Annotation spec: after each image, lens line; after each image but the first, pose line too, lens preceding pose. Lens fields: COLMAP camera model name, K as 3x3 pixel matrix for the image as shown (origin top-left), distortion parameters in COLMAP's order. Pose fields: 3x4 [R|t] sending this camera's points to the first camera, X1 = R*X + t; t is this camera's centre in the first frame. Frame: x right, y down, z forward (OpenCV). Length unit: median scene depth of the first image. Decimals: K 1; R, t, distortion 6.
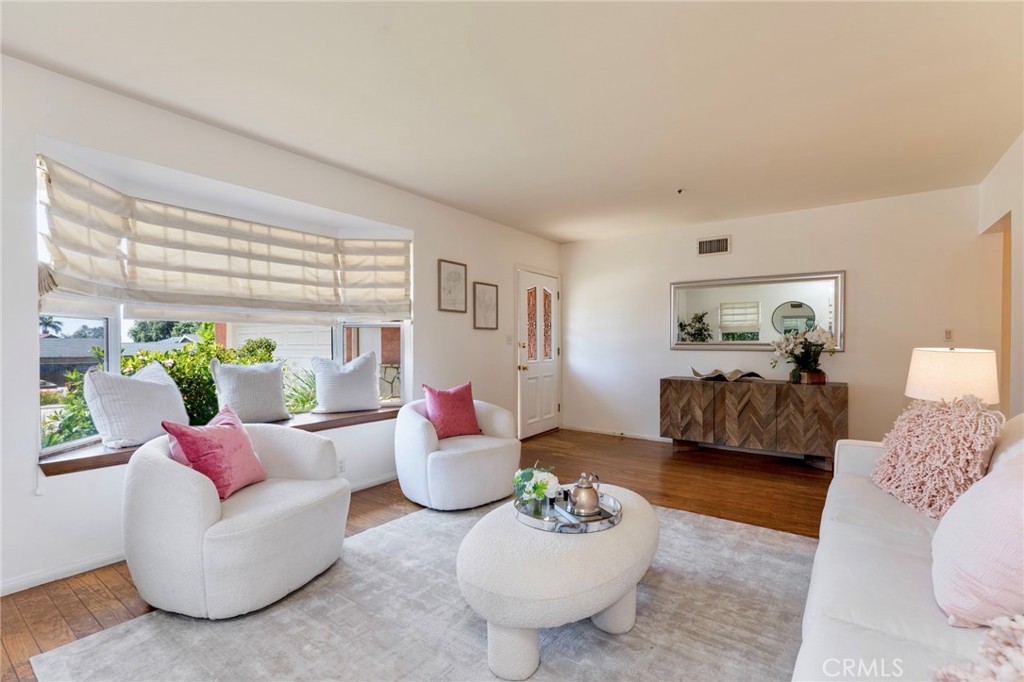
lens RADIAL K [[459.0, 0, 512.0], [0, 459.0, 341.0], [0, 0, 1]] dist [0.000744, 0.000063]
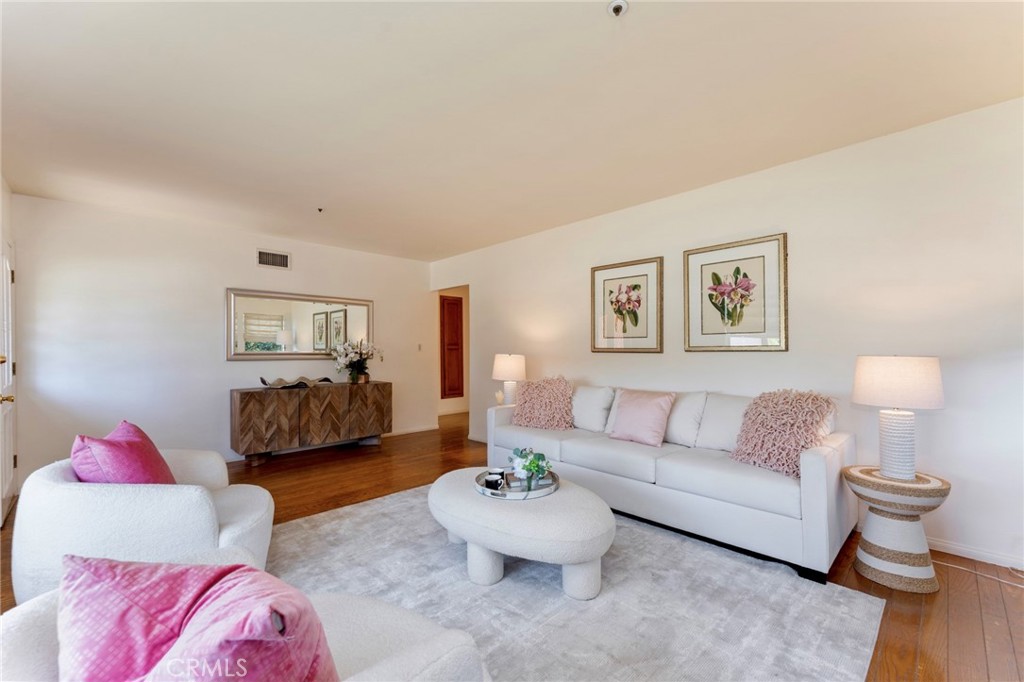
lens RADIAL K [[421.1, 0, 512.0], [0, 421.1, 341.0], [0, 0, 1]] dist [-0.000061, -0.000042]
pose [[0.166620, 0.022800, 0.985758, -0.449307], [0.001401, 0.999726, -0.023360, 0.000458], [-0.986020, 0.005273, 0.166542, 0.348503]]
